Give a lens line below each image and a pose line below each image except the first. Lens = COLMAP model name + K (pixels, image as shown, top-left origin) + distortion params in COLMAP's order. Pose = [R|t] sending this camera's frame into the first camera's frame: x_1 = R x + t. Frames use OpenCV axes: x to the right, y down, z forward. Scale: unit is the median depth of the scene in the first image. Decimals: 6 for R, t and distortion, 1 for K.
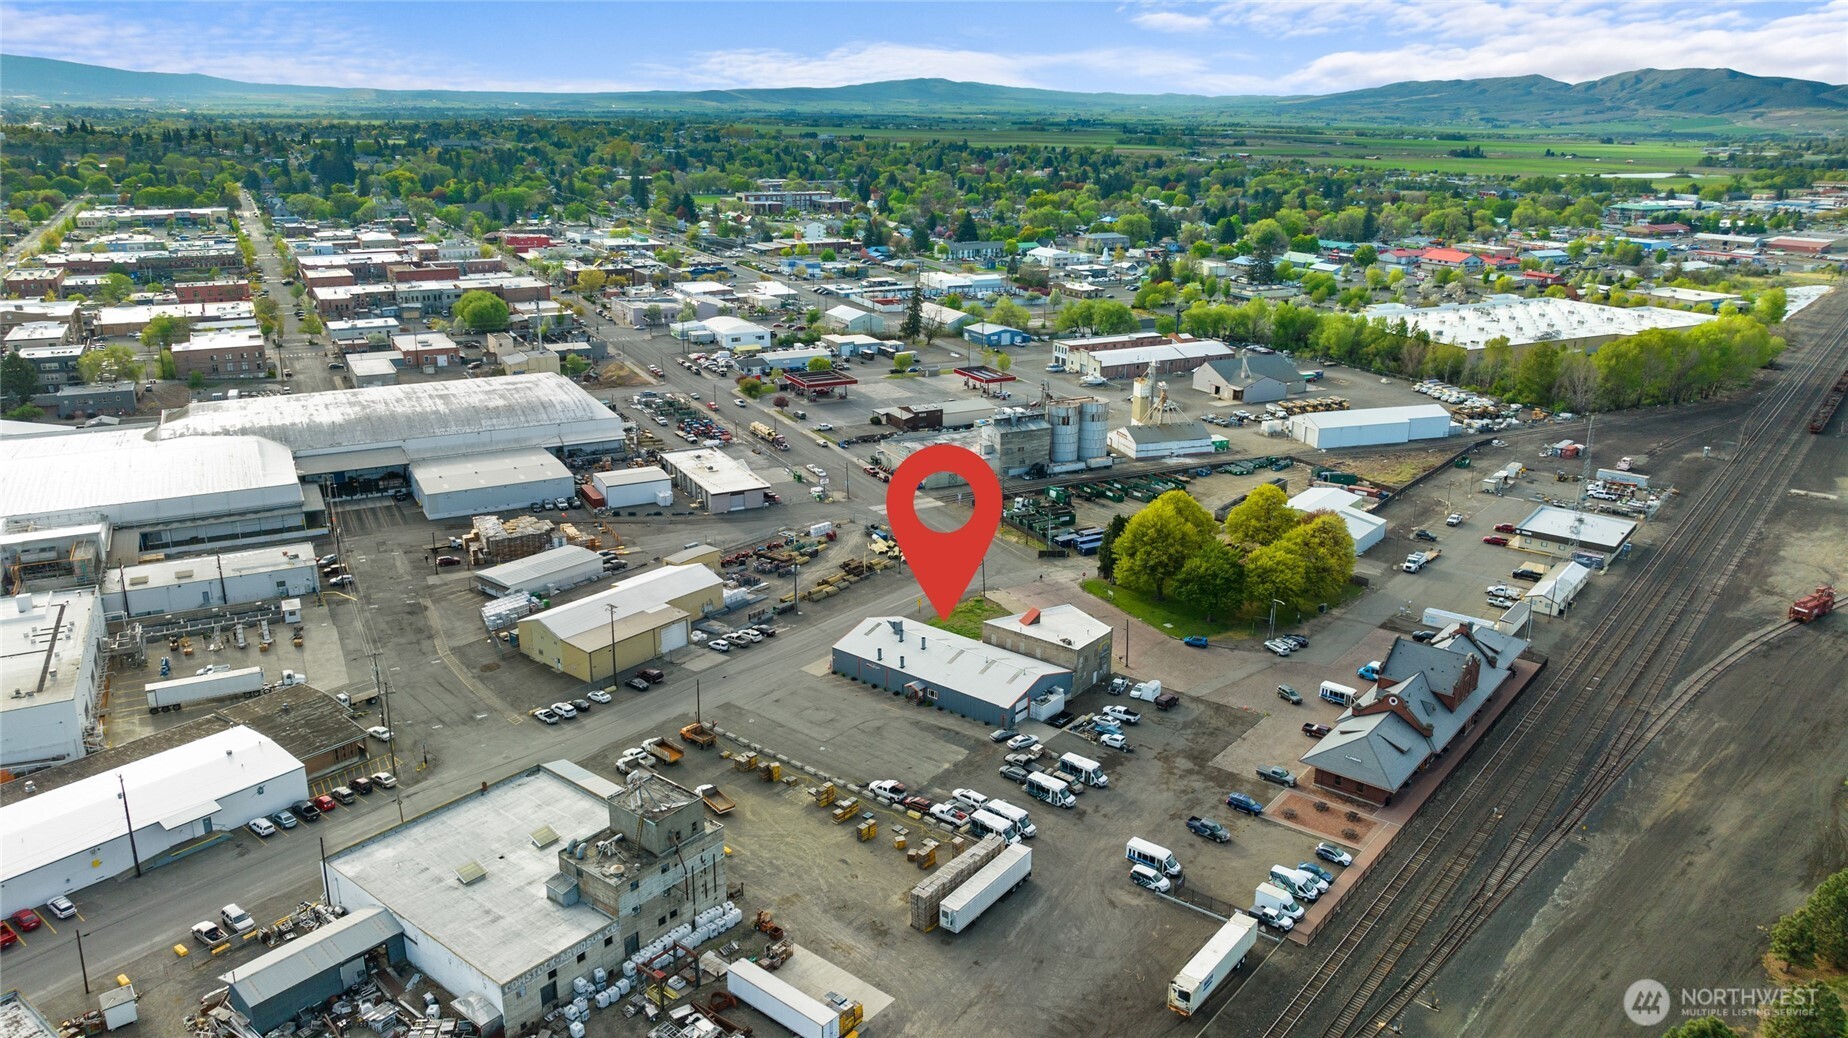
lens RADIAL K [[1289.0, 0, 924.0], [0, 1289.0, 519.0], [0, 0, 1]] dist [-0.010223, -0.003083]
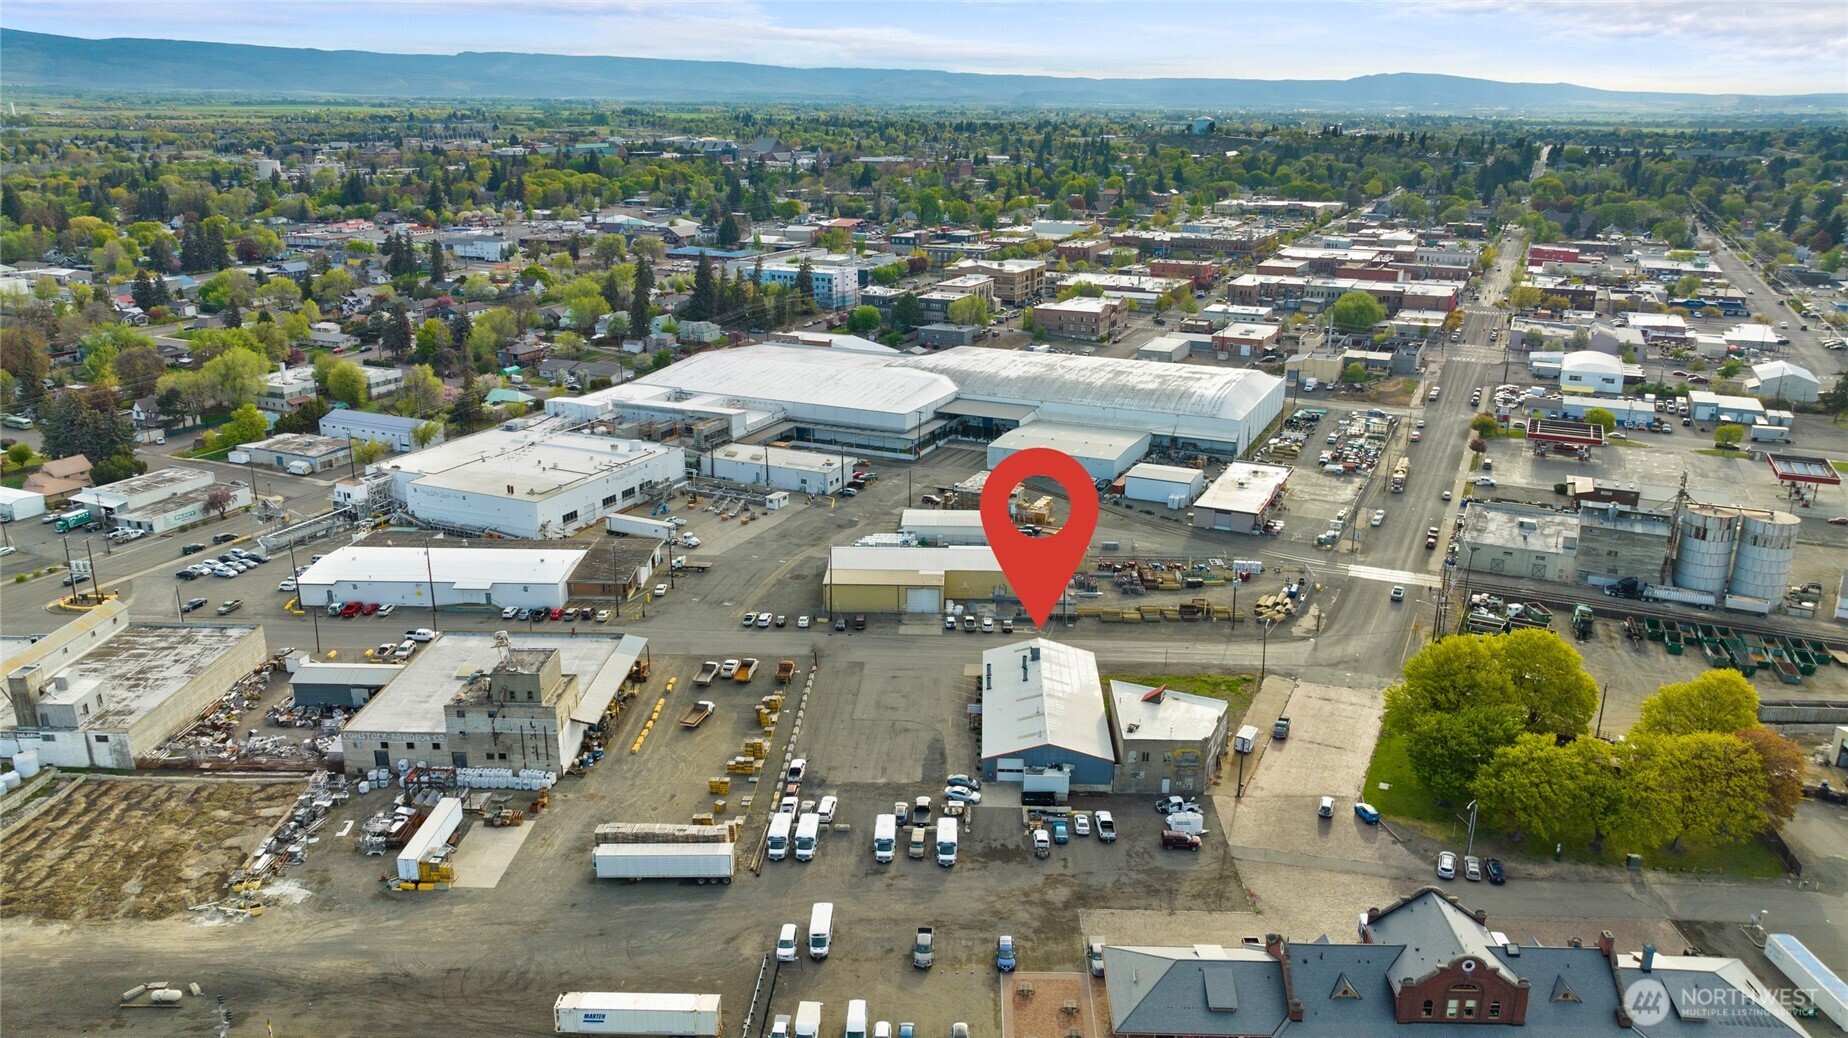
lens RADIAL K [[1289.0, 0, 924.0], [0, 1289.0, 519.0], [0, 0, 1]] dist [-0.010223, -0.003083]
pose [[0.602179, 0.236265, -0.762600, 0.589389], [-0.240101, 0.964581, 0.109249, -0.087414], [0.761402, 0.117314, 0.637578, 0.325364]]
